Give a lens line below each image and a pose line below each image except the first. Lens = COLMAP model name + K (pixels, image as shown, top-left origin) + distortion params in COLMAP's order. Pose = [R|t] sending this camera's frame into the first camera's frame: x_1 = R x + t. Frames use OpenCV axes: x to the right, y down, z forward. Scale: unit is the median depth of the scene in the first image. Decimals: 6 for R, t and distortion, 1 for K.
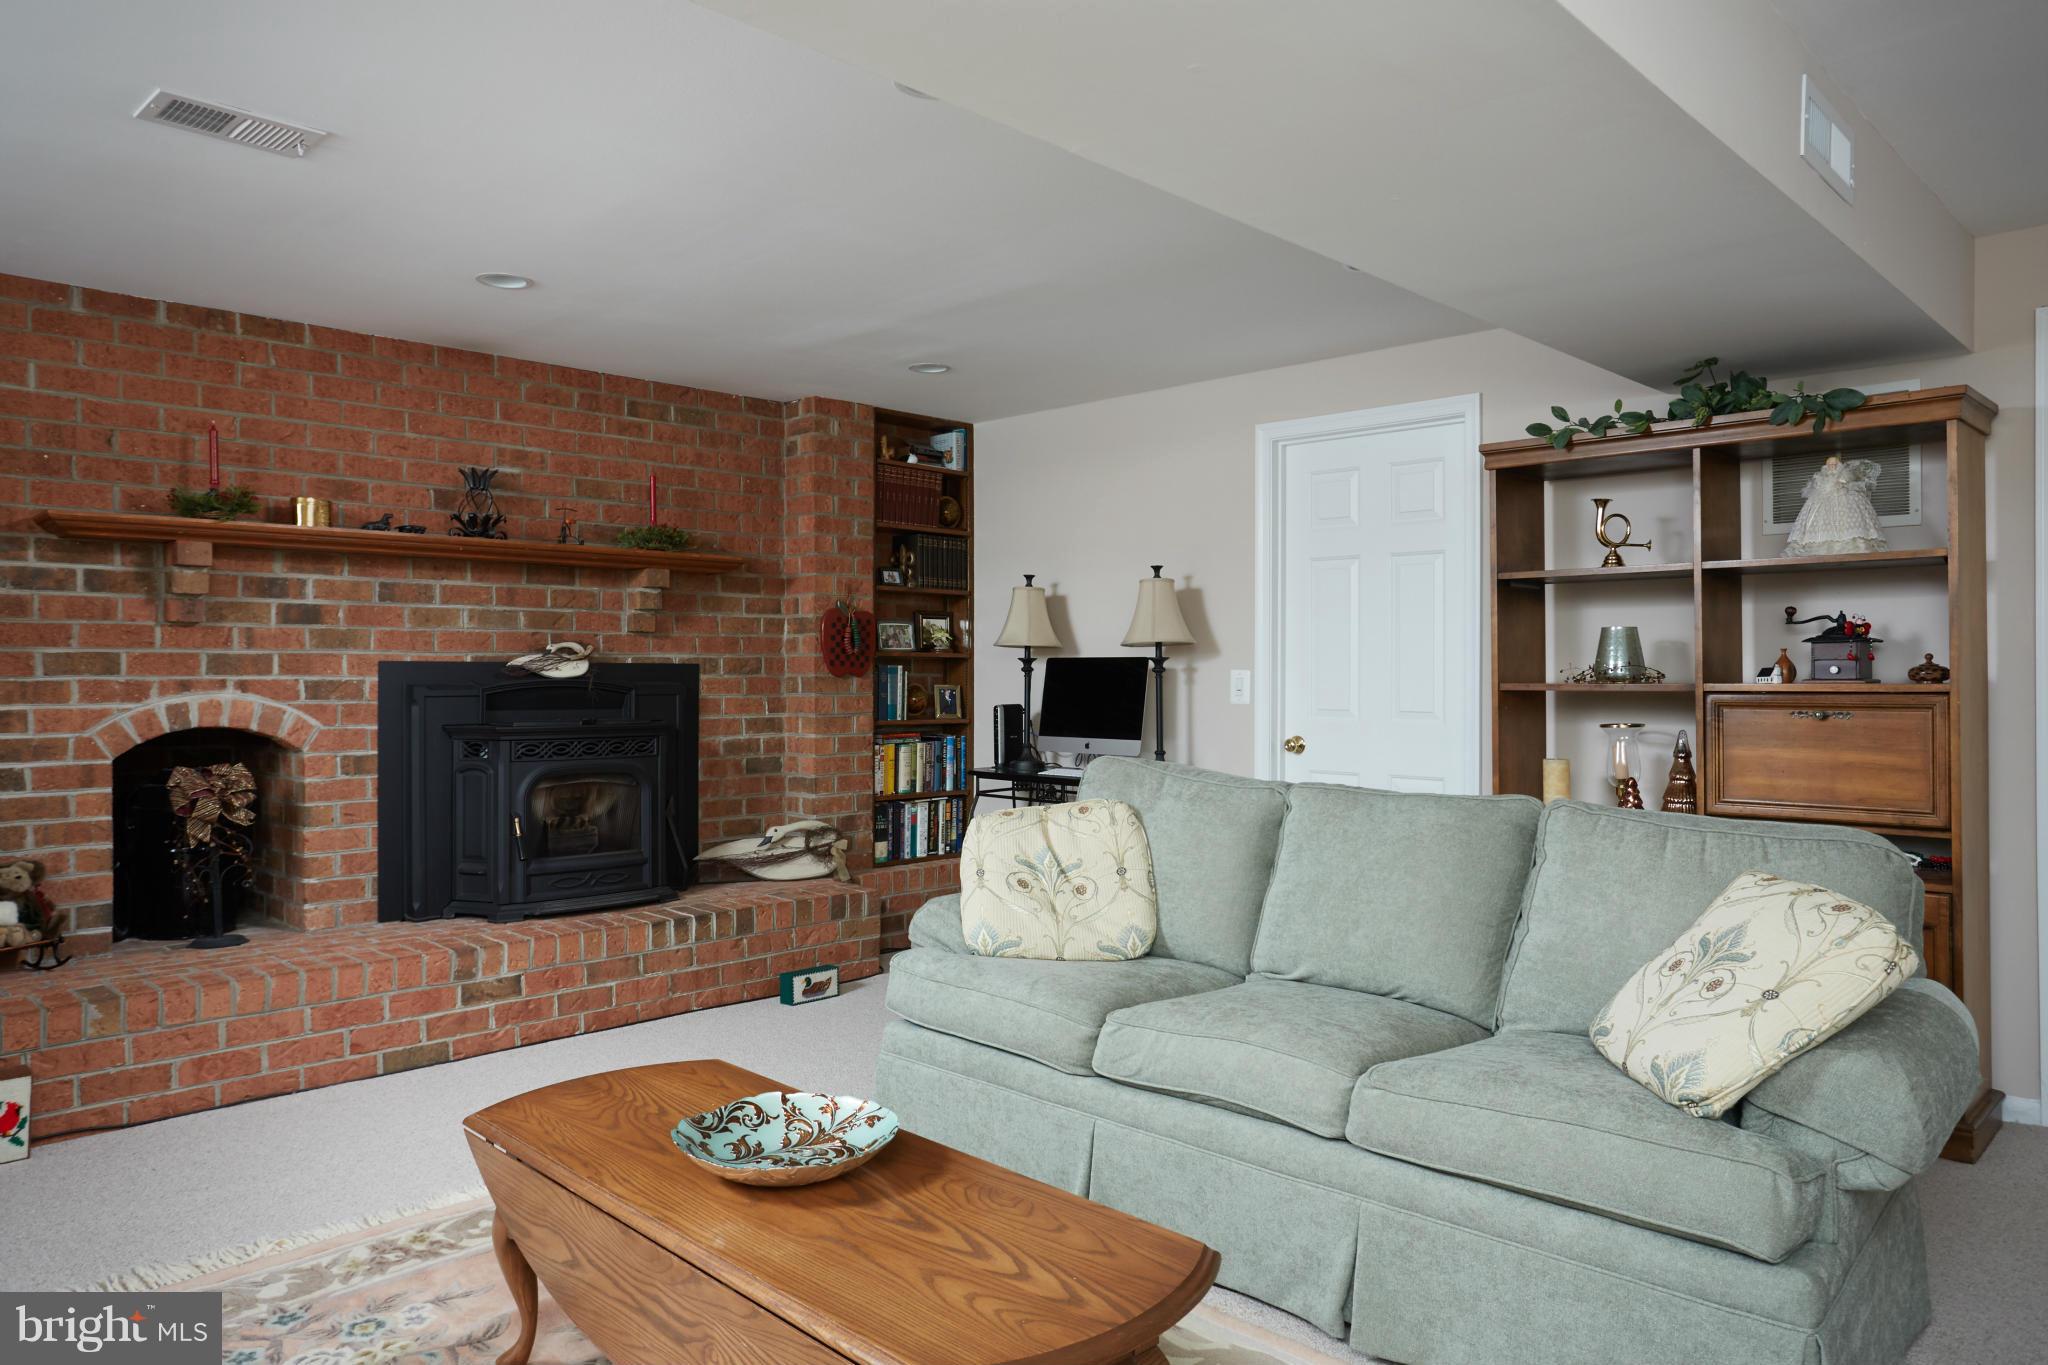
lens RADIAL K [[1357.7, 0, 1017.6], [0, 1357.7, 669.1], [0, 0, 1]] dist [-0.044873, 0.051201]
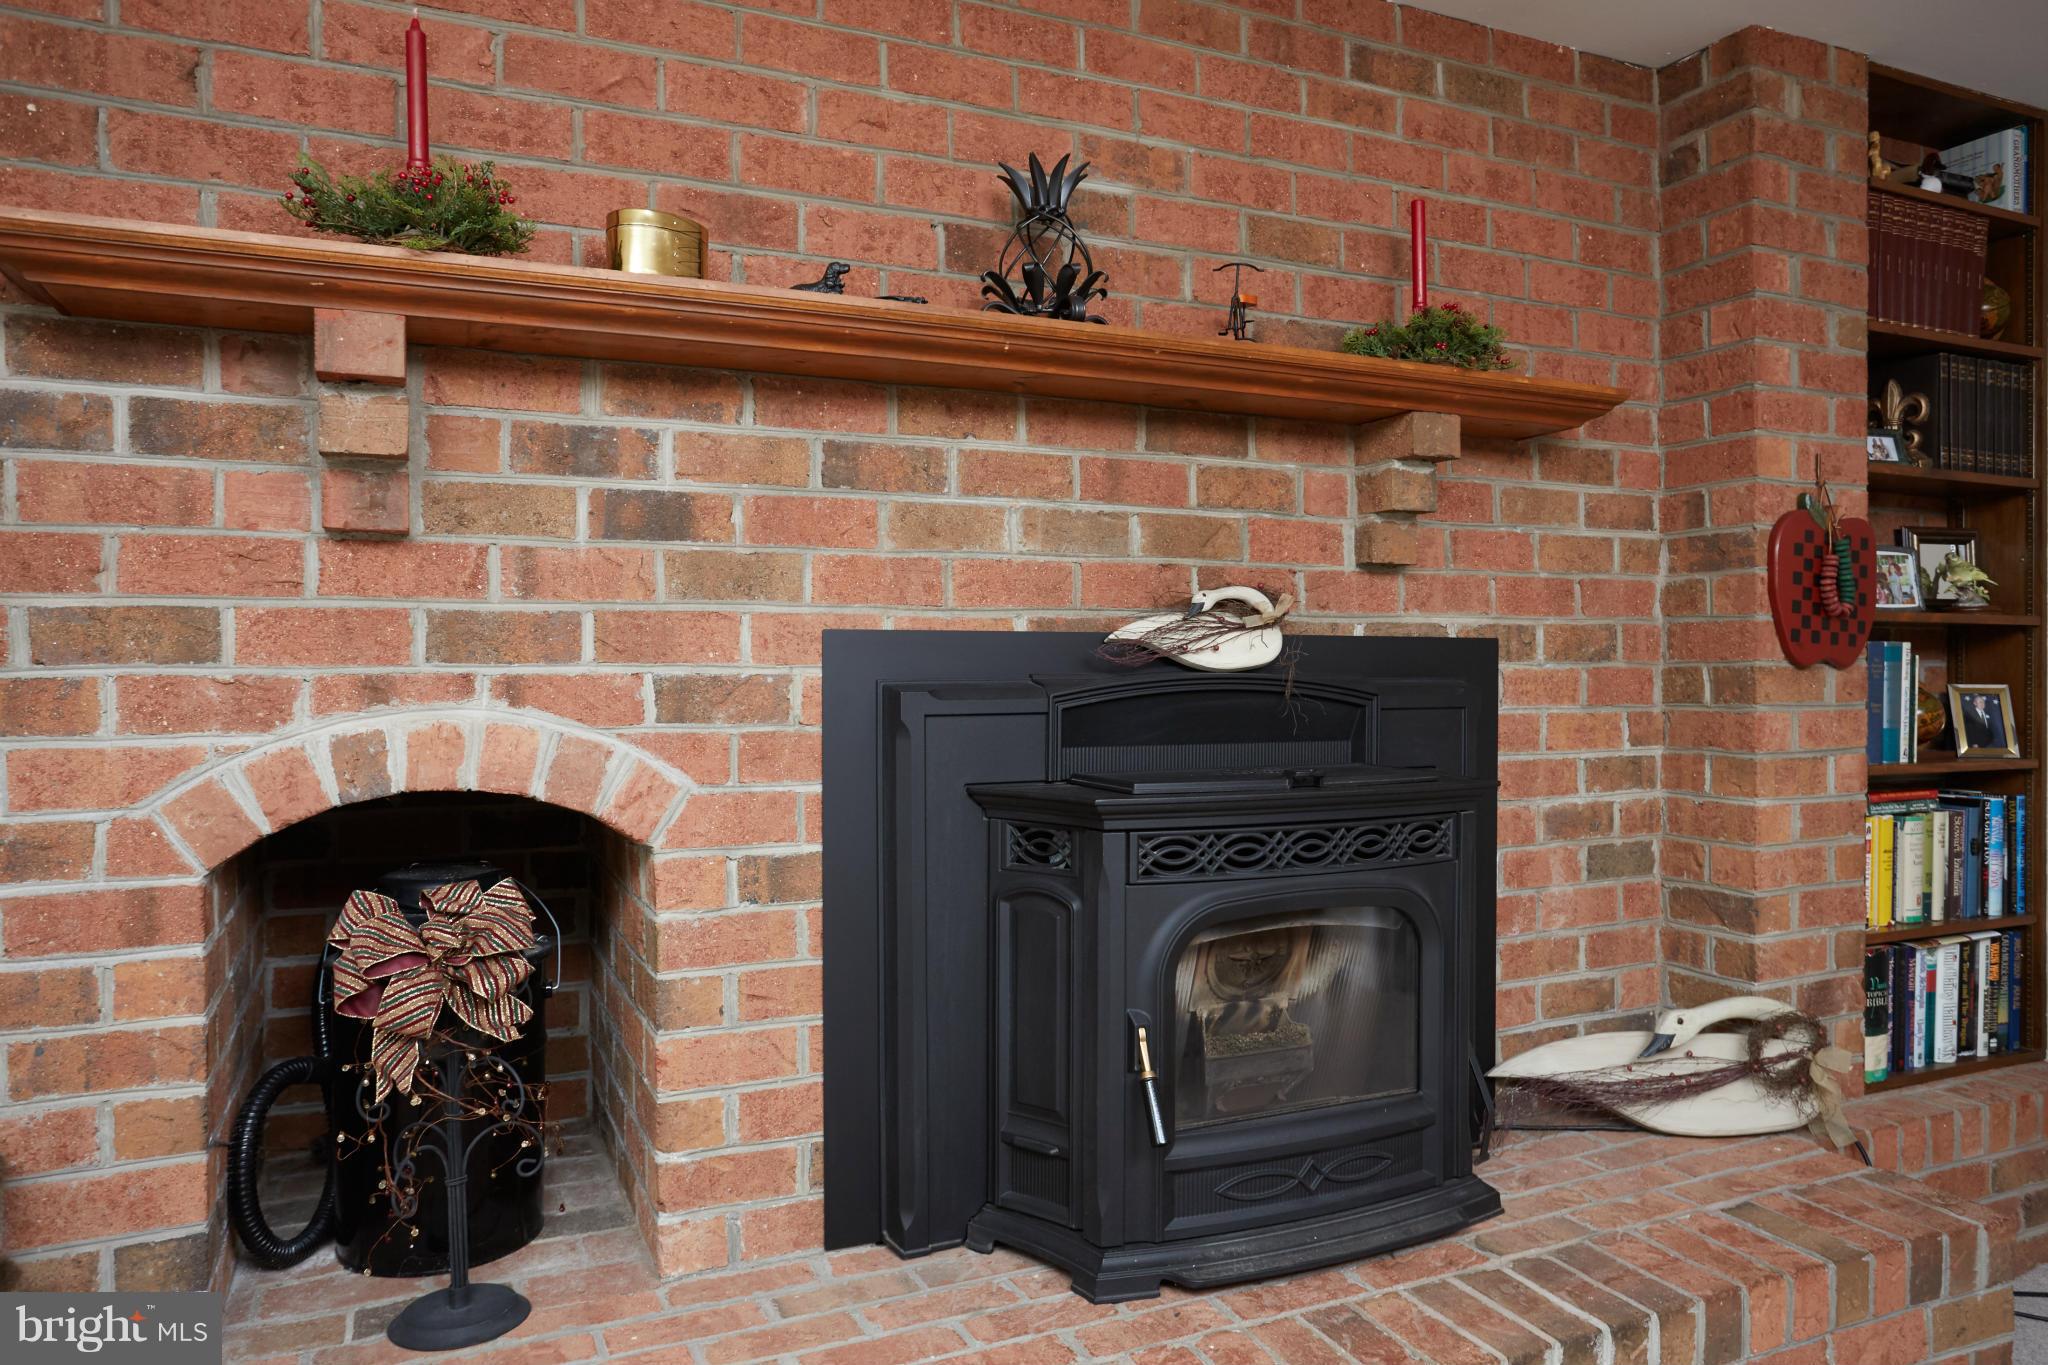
lens RADIAL K [[1357.7, 0, 1008.3], [0, 1357.7, 670.4], [0, 0, 1]] dist [-0.044873, 0.051201]
pose [[0.930465, 0.000427, -0.366381, -0.274206], [0.002472, 0.999969, 0.007443, 0.003679], [0.366373, -0.007831, 0.930435, 0.647281]]
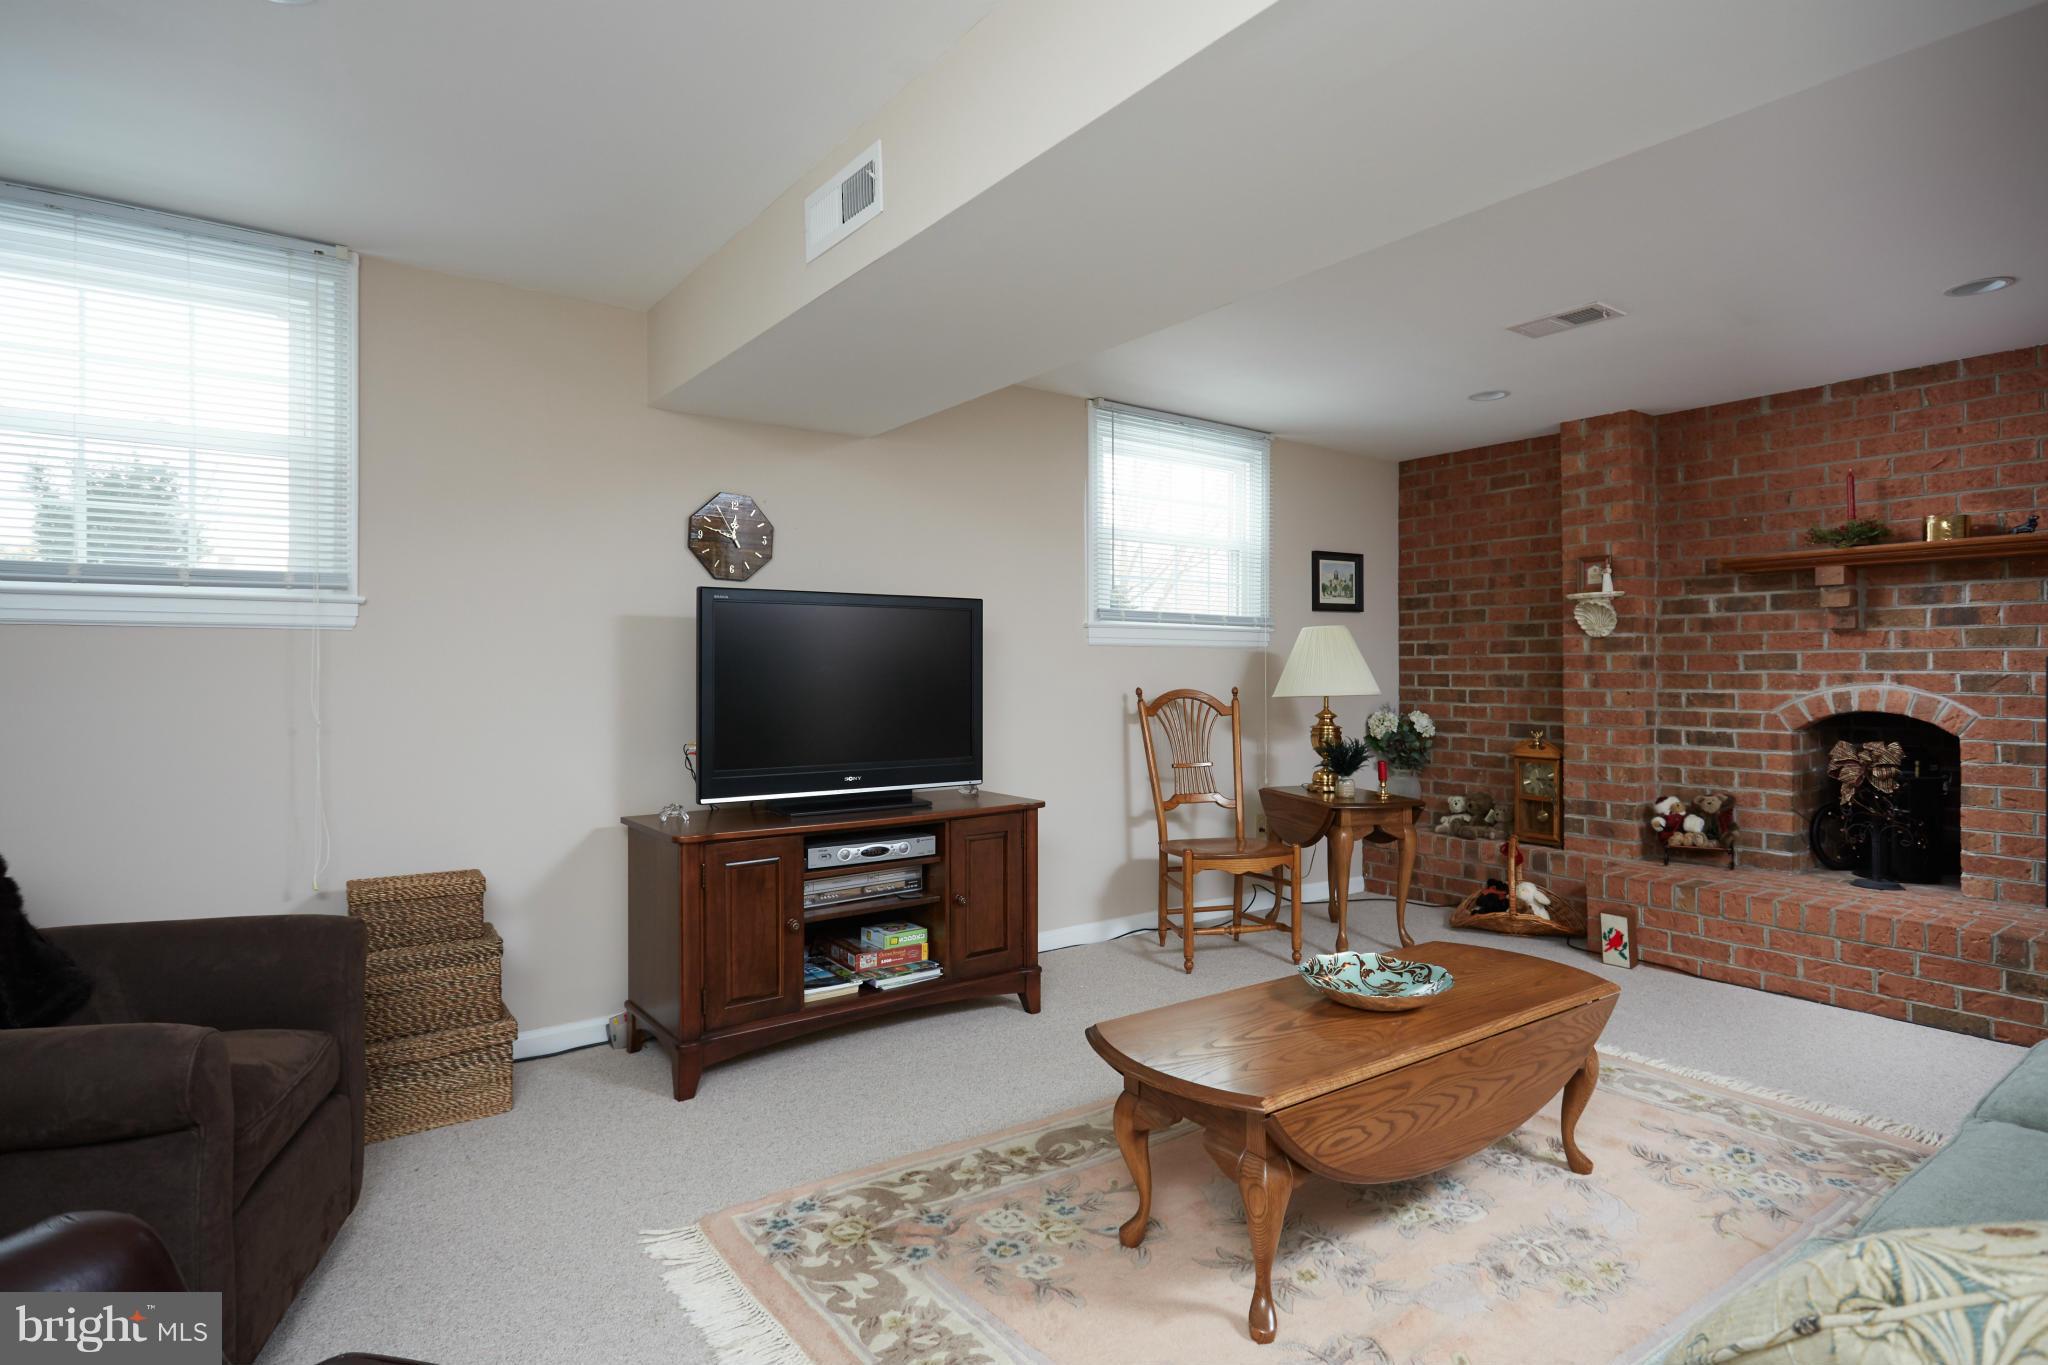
lens RADIAL K [[1072.7, 0, 1015.9], [0, 1072.7, 665.8], [0, 0, 1]] dist [0.005203, -0.004697]
pose [[-0.162674, 0.000321, -0.986680, 0.487360], [0.006197, 0.999981, -0.000696, -0.003402], [0.986660, -0.006228, -0.162673, 0.359082]]
